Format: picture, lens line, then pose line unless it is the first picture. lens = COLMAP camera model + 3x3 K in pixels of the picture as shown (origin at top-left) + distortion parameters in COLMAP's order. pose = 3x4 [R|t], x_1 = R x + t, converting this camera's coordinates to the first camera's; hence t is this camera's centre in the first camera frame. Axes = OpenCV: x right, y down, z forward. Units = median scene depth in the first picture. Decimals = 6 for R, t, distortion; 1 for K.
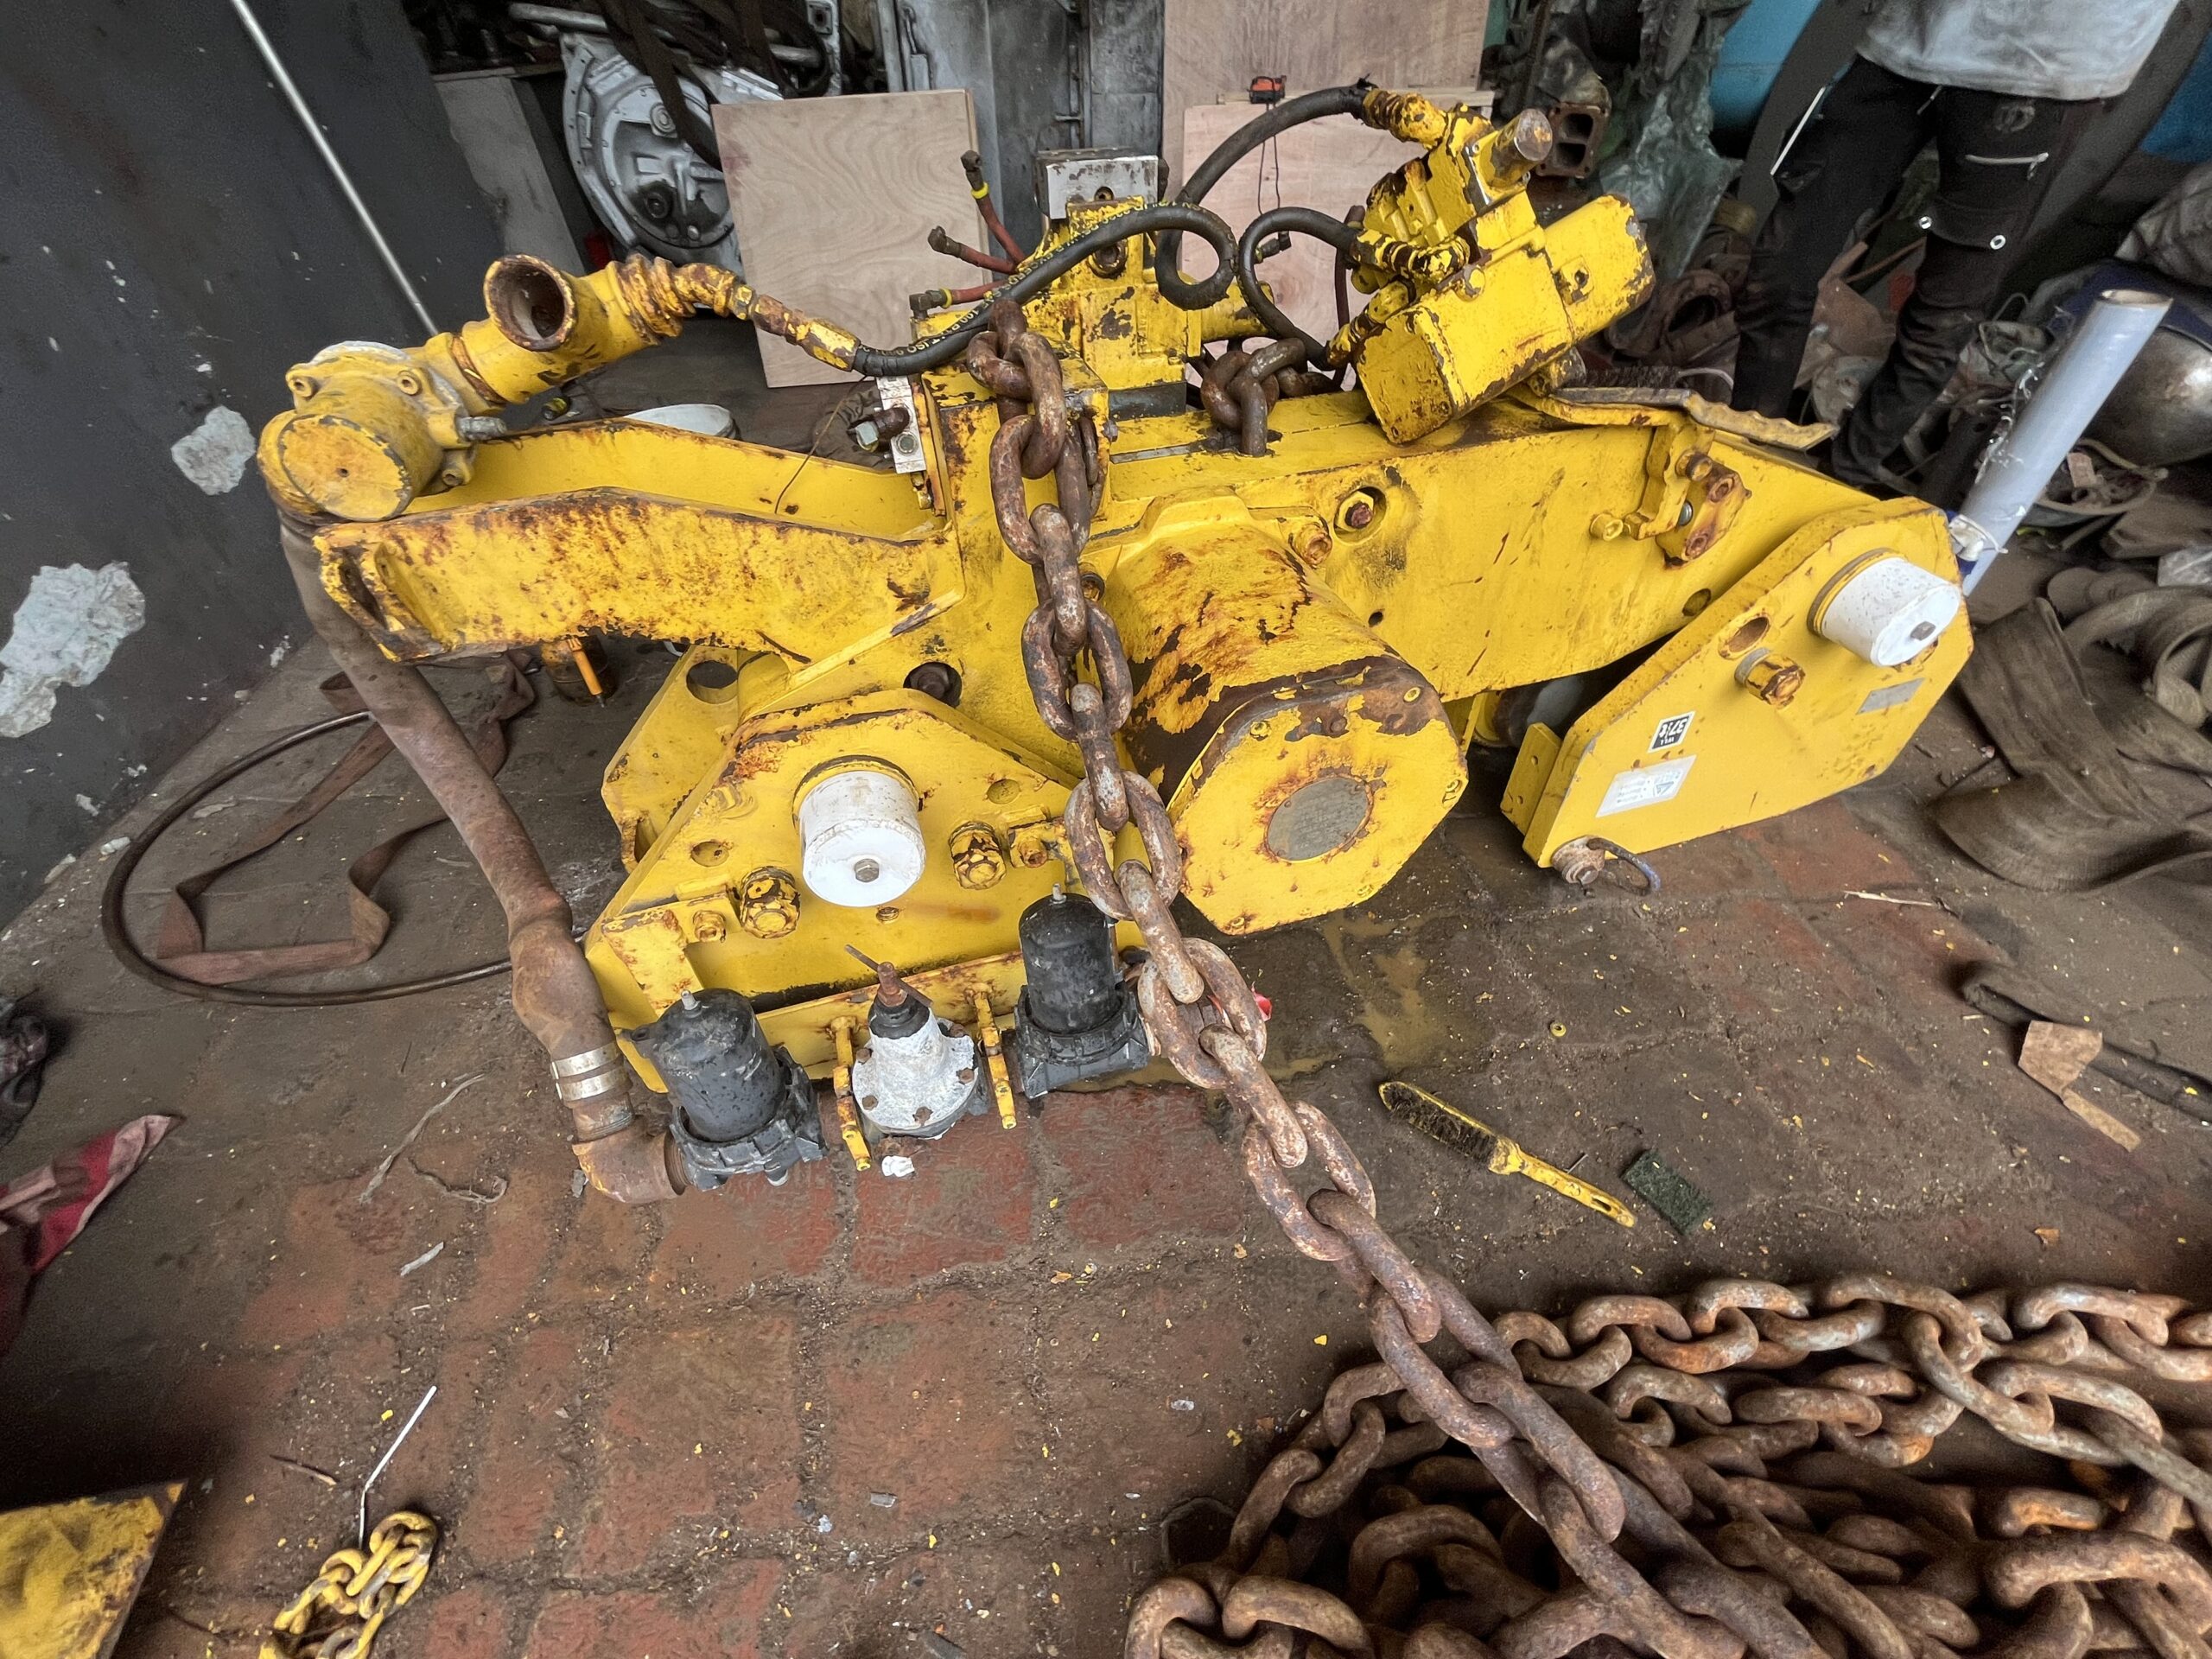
lens RADIAL K [[898.2, 0, 1099.1], [0, 898.2, 835.0], [0, 0, 1]] dist [-0.001170, -0.000376]
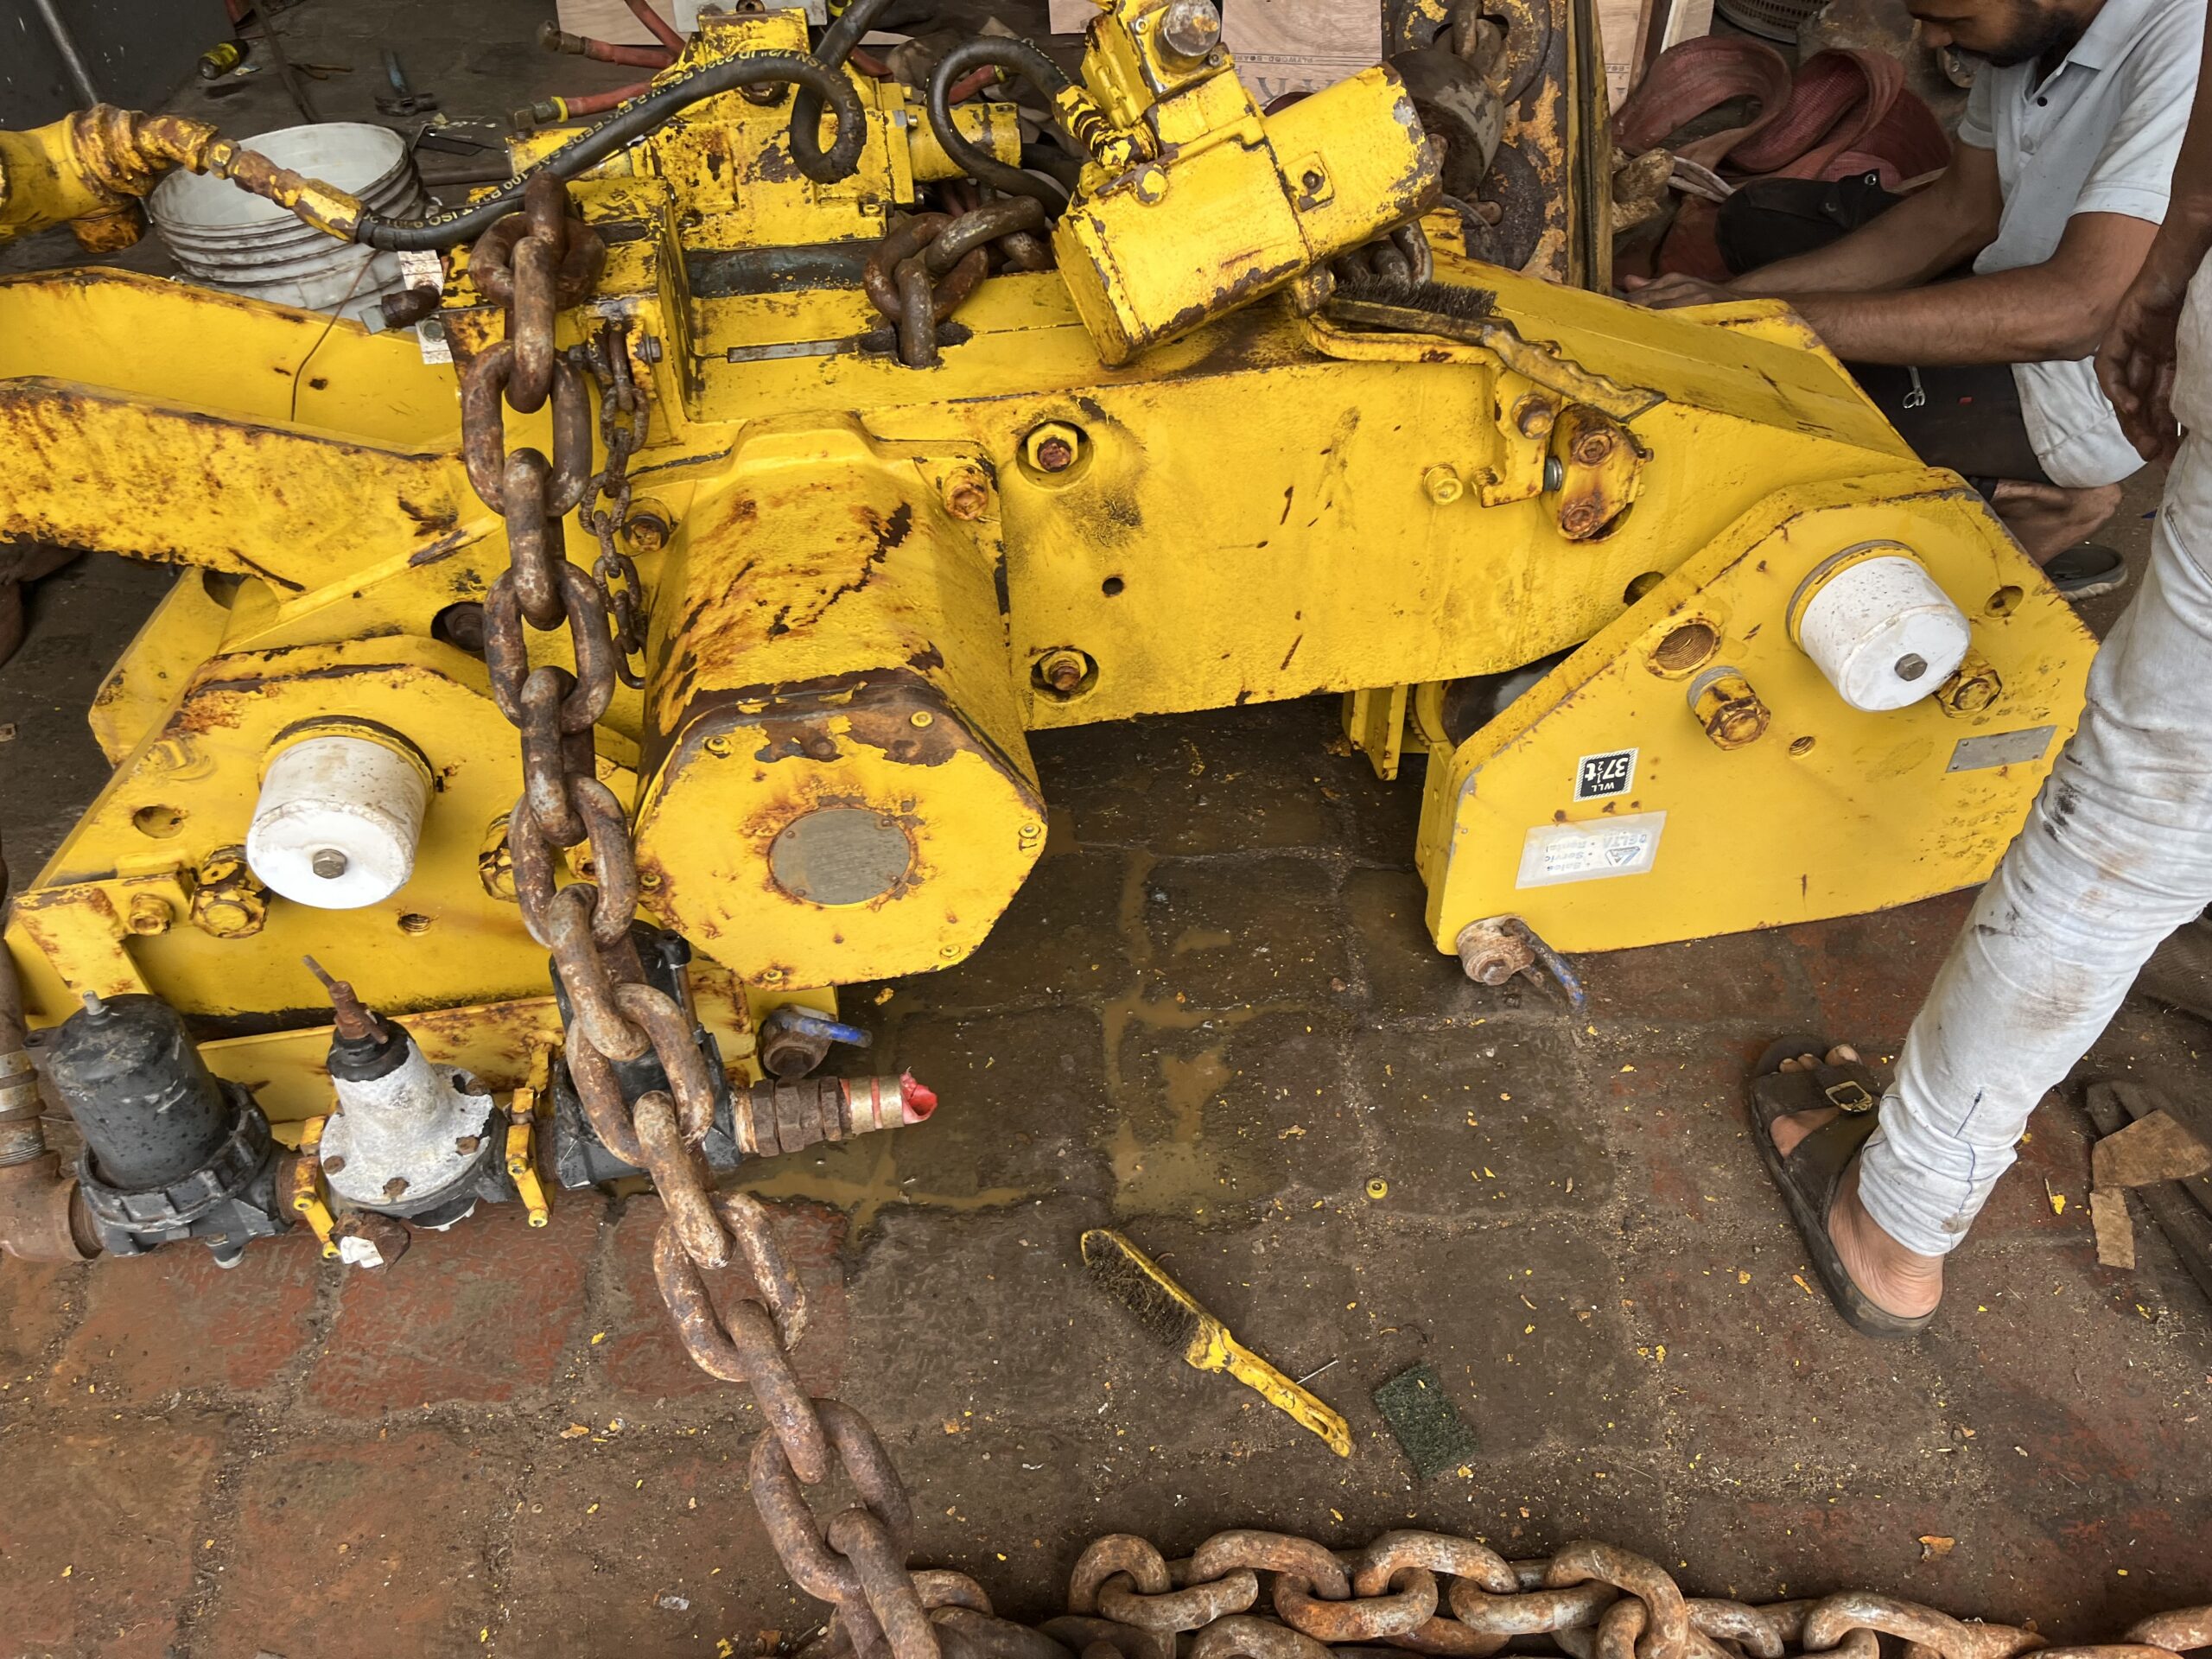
lens RADIAL K [[1703.8, 0, 1135.6], [0, 1703.8, 808.8], [0, 0, 1]] dist [0.065936, -0.077834]
pose [[0.992591, 0.096462, -0.073884, 0.528652], [-0.096986, 0.995279, -0.003525, -0.068915], [0.073195, 0.010664, 0.997261, -0.441722]]
